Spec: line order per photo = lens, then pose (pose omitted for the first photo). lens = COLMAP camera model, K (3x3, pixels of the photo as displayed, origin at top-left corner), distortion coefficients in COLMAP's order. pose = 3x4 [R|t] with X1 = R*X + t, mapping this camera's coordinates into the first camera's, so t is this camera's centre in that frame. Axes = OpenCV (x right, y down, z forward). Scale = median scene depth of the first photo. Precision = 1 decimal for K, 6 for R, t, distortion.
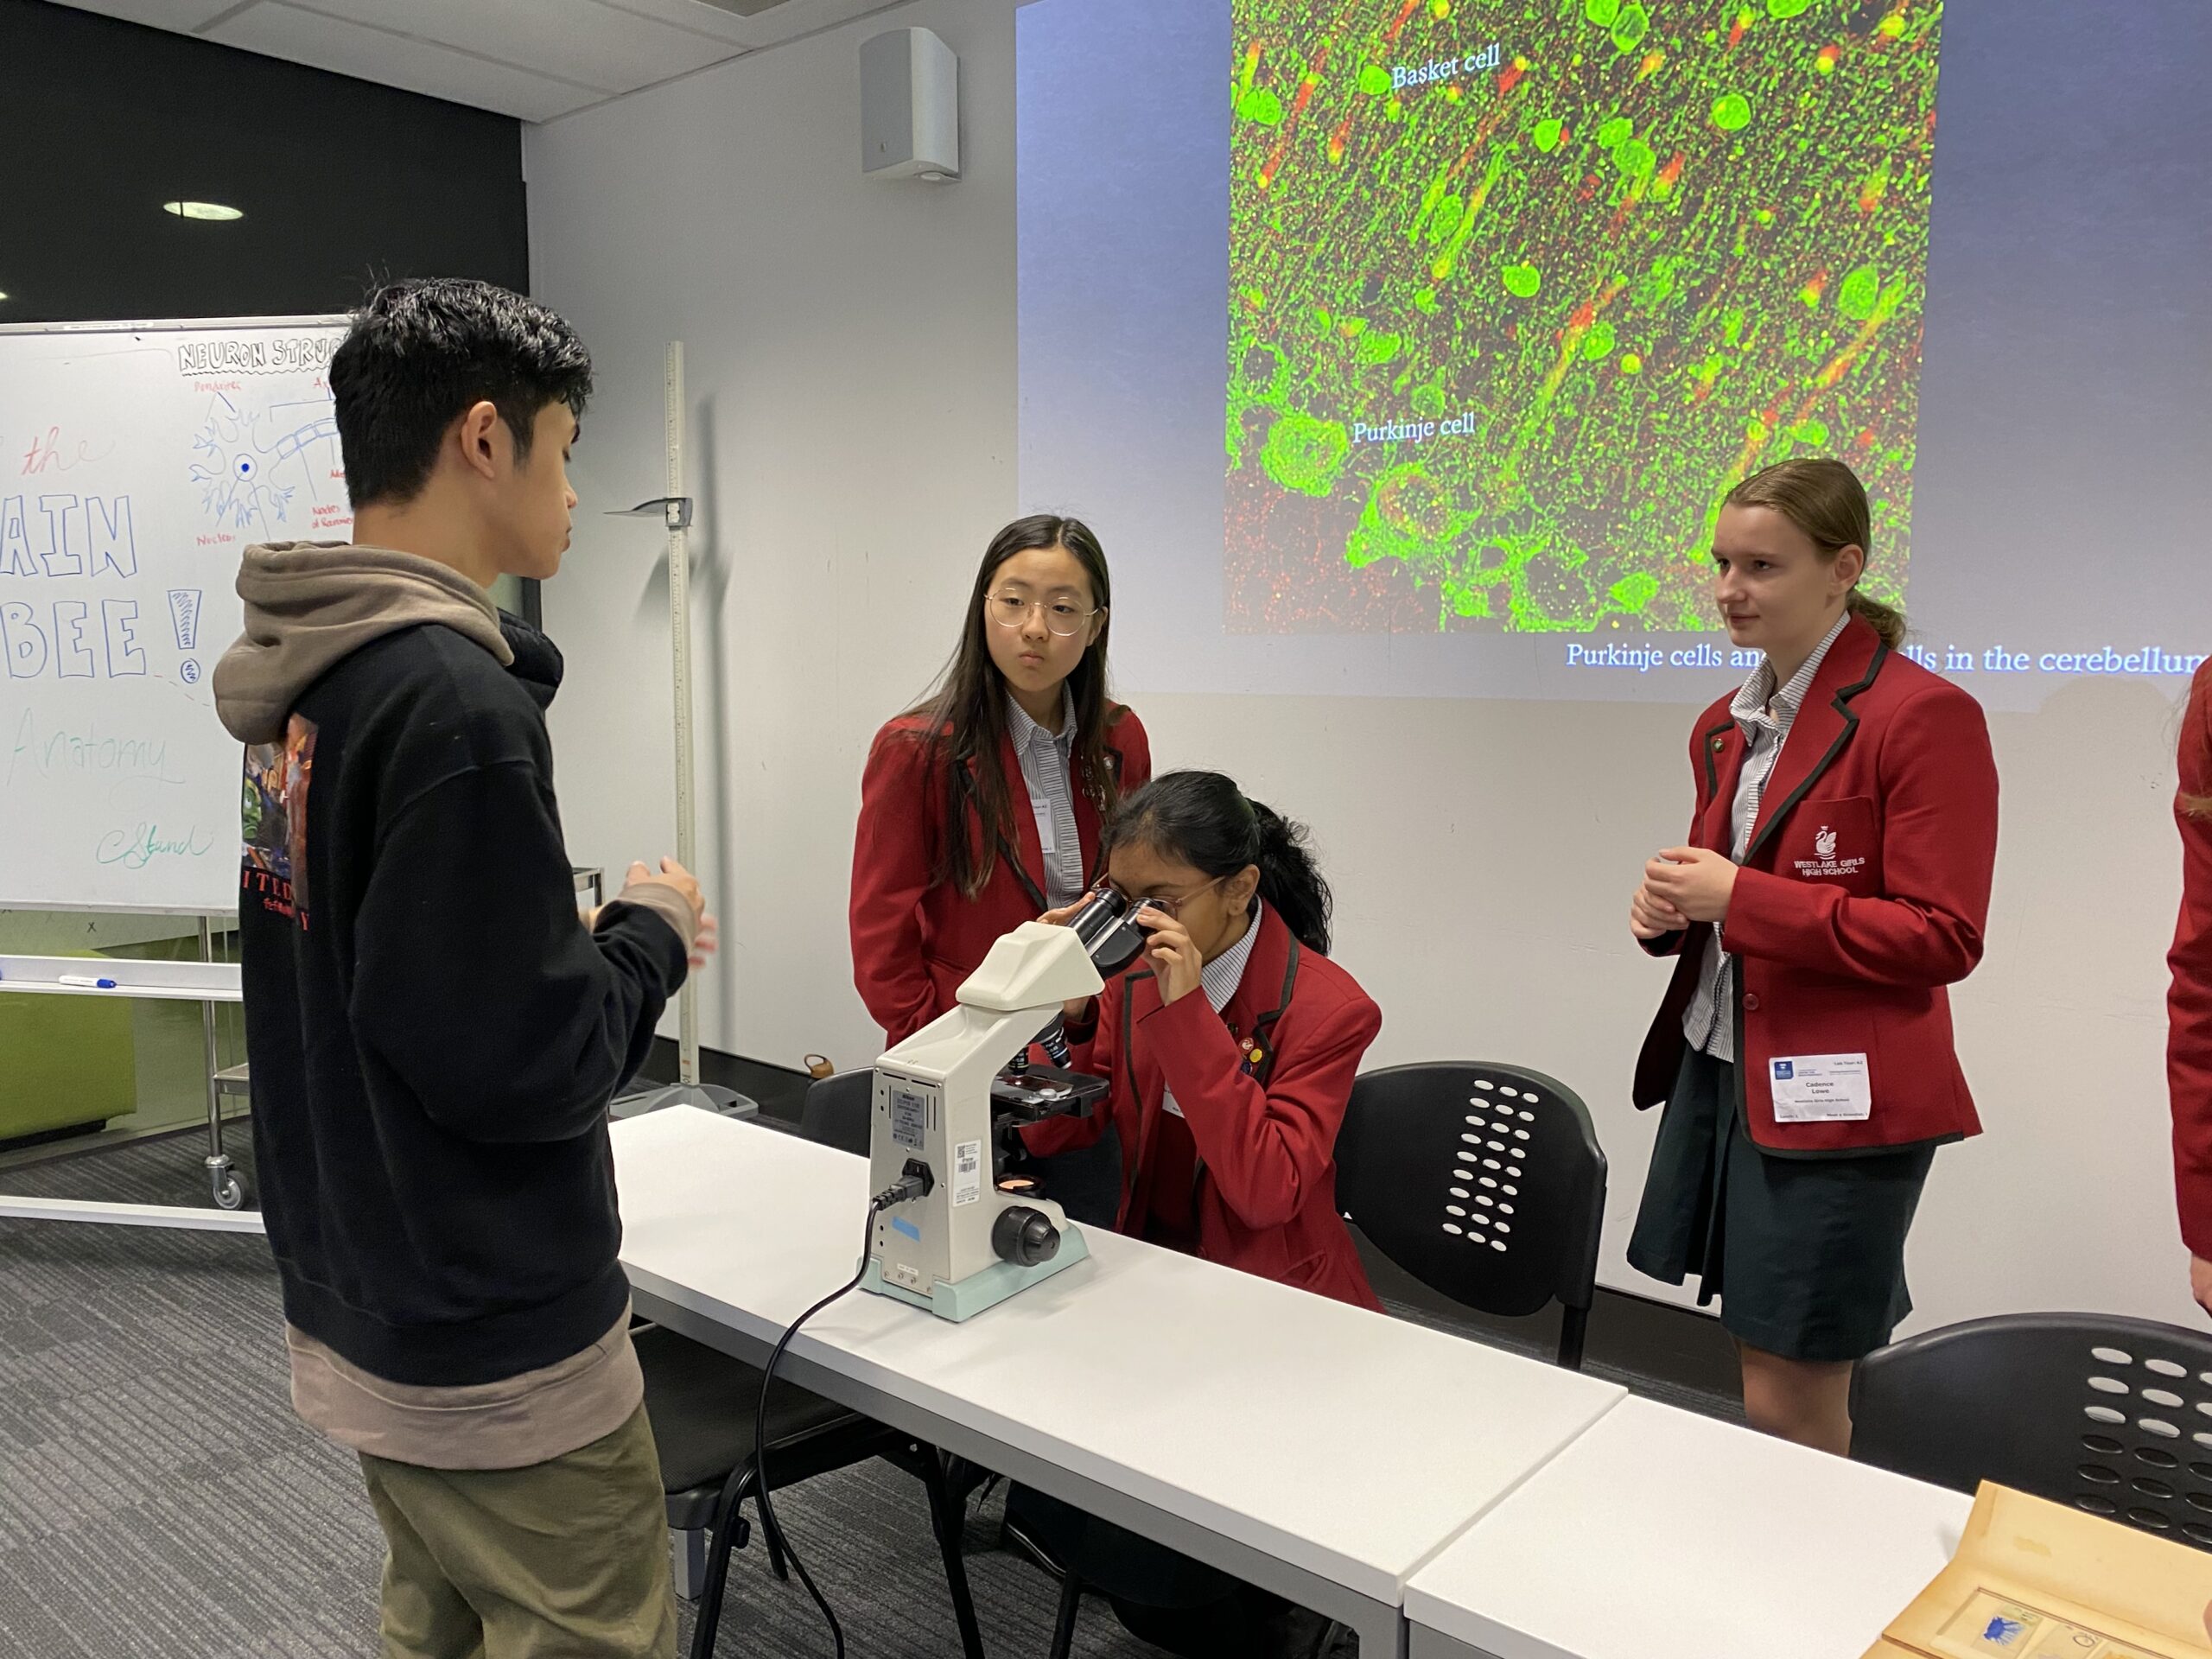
lens RADIAL K [[1696.9, 0, 1105.4], [0, 1696.9, 830.7], [0, 0, 1]] dist [-0.056833, -0.001736]
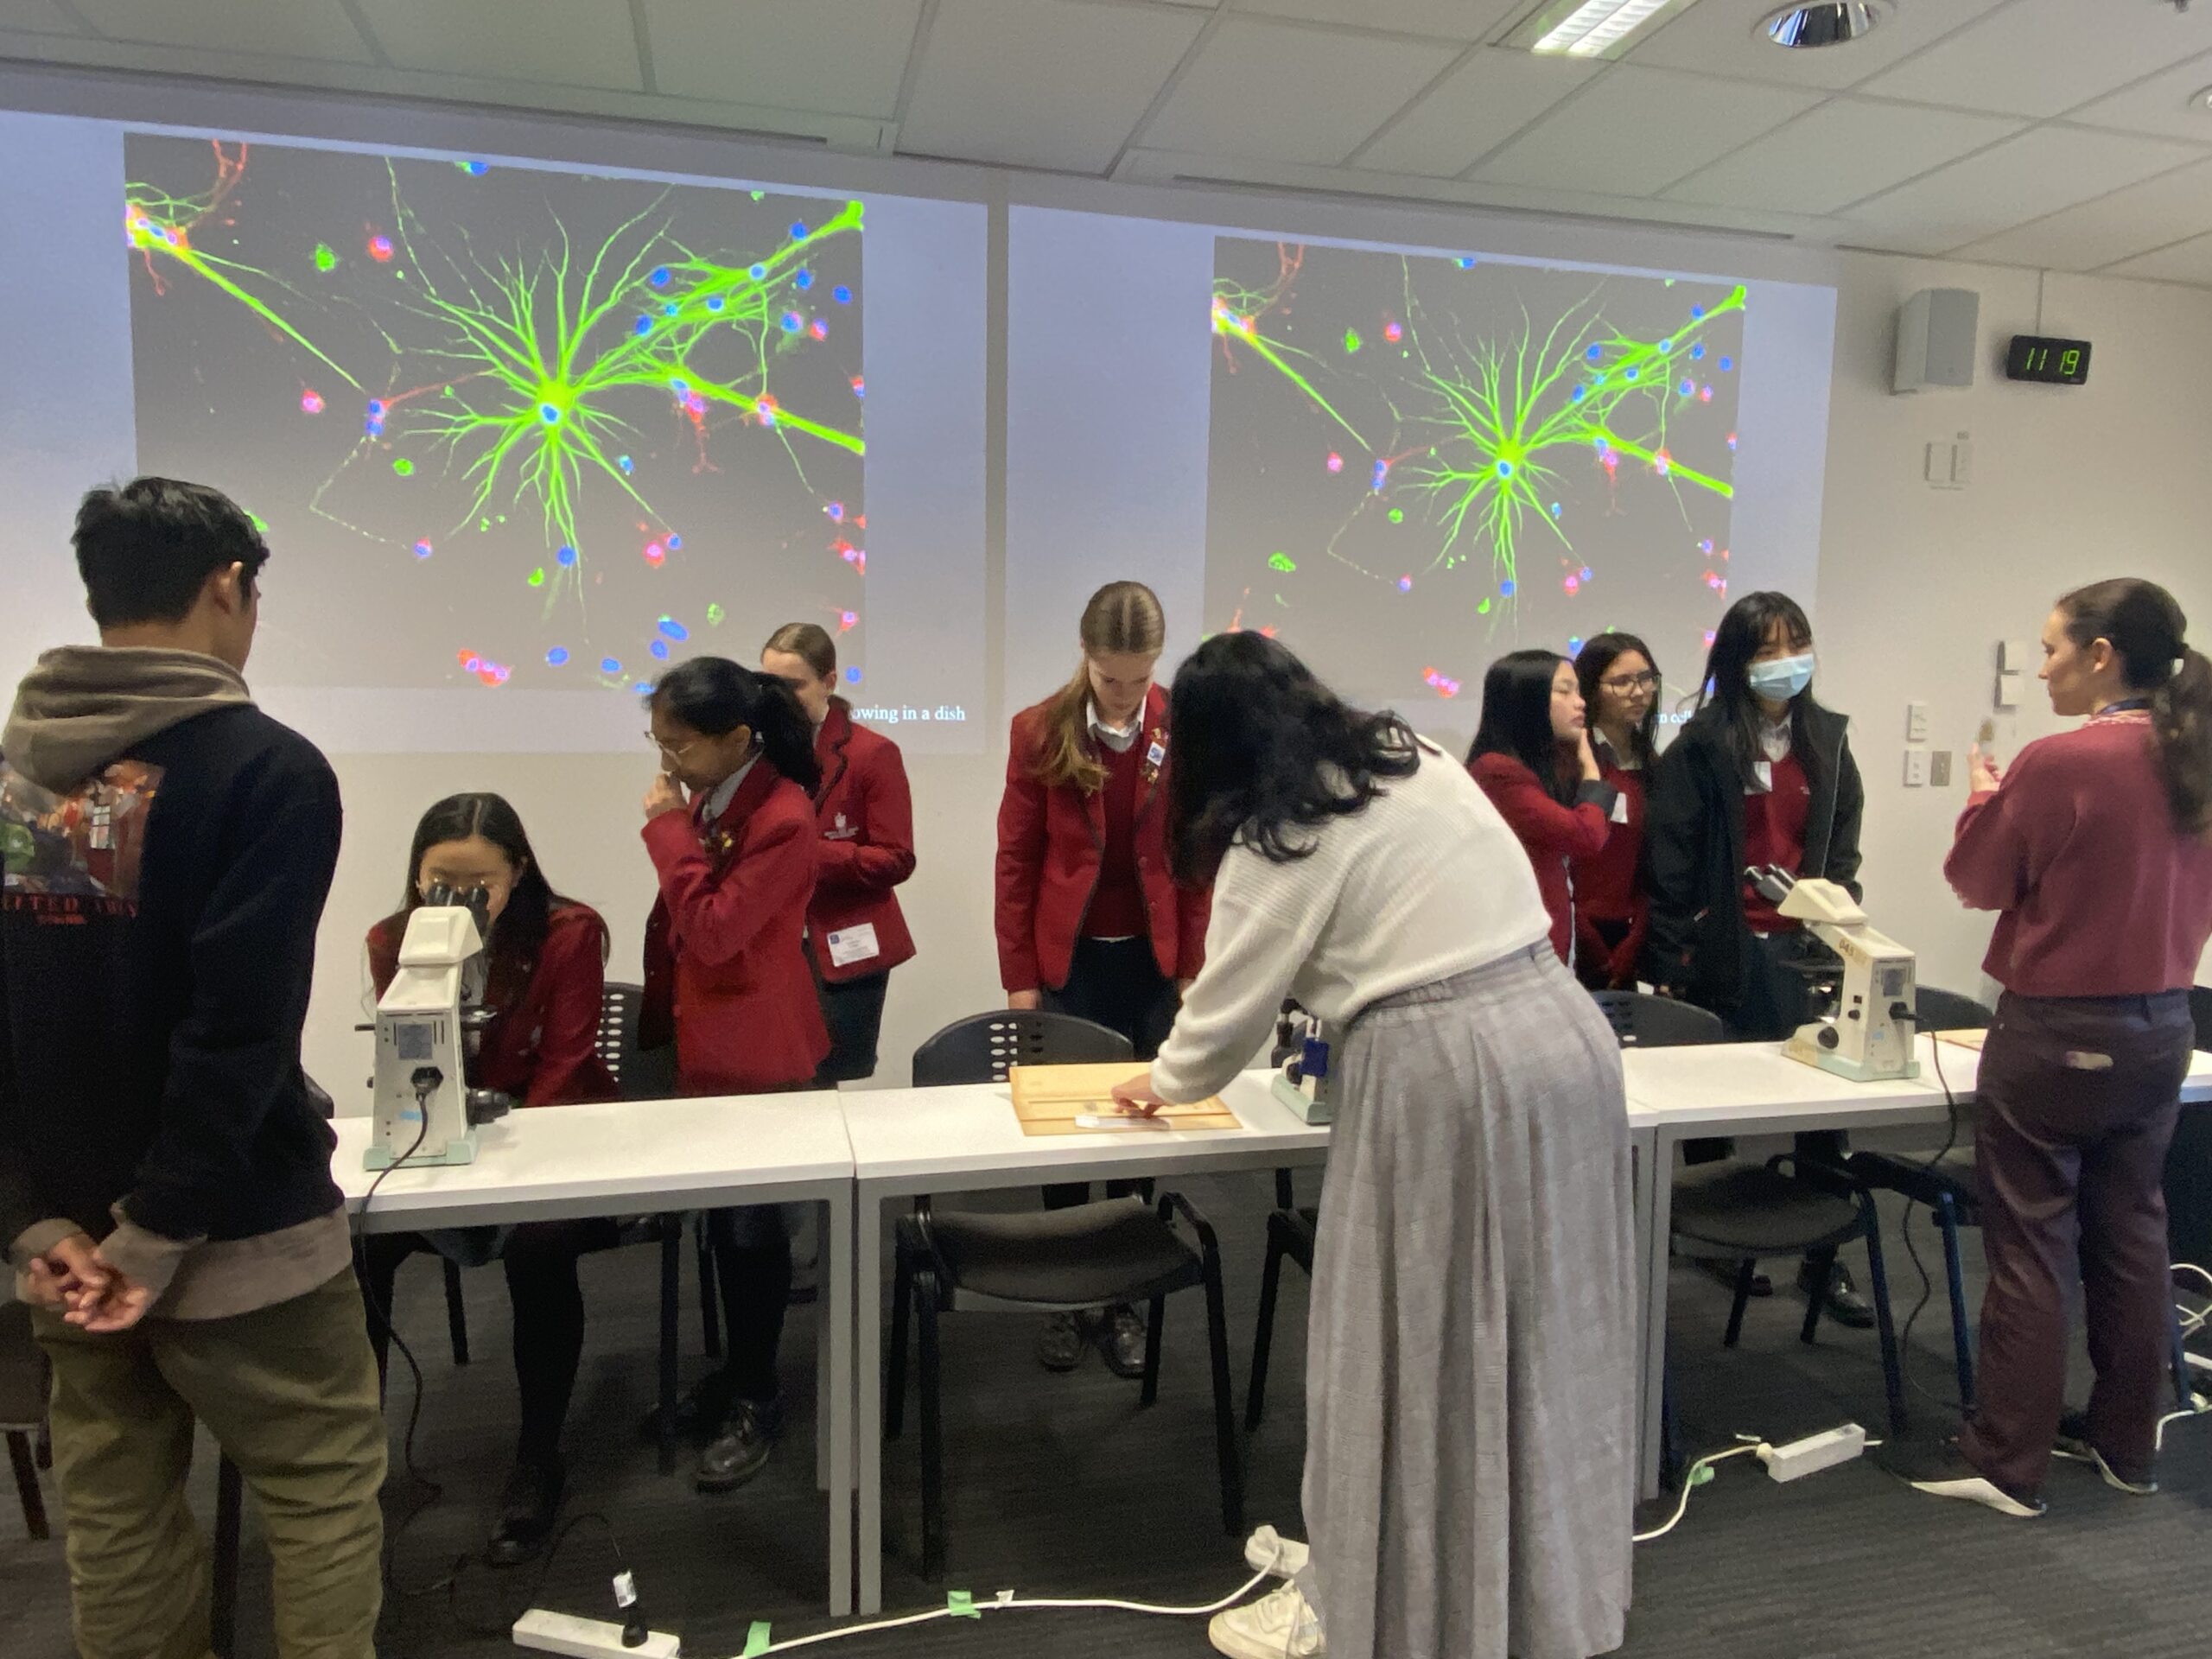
lens RADIAL K [[1428.7, 0, 1108.5], [0, 1428.7, 826.3], [0, 0, 1]] dist [0.001256, 0.000227]
pose [[0.597723, -0.069447, 0.798689, -0.729242], [0.102079, 0.994725, 0.010099, 0.028917], [-0.795178, 0.075493, 0.601659, -0.259905]]
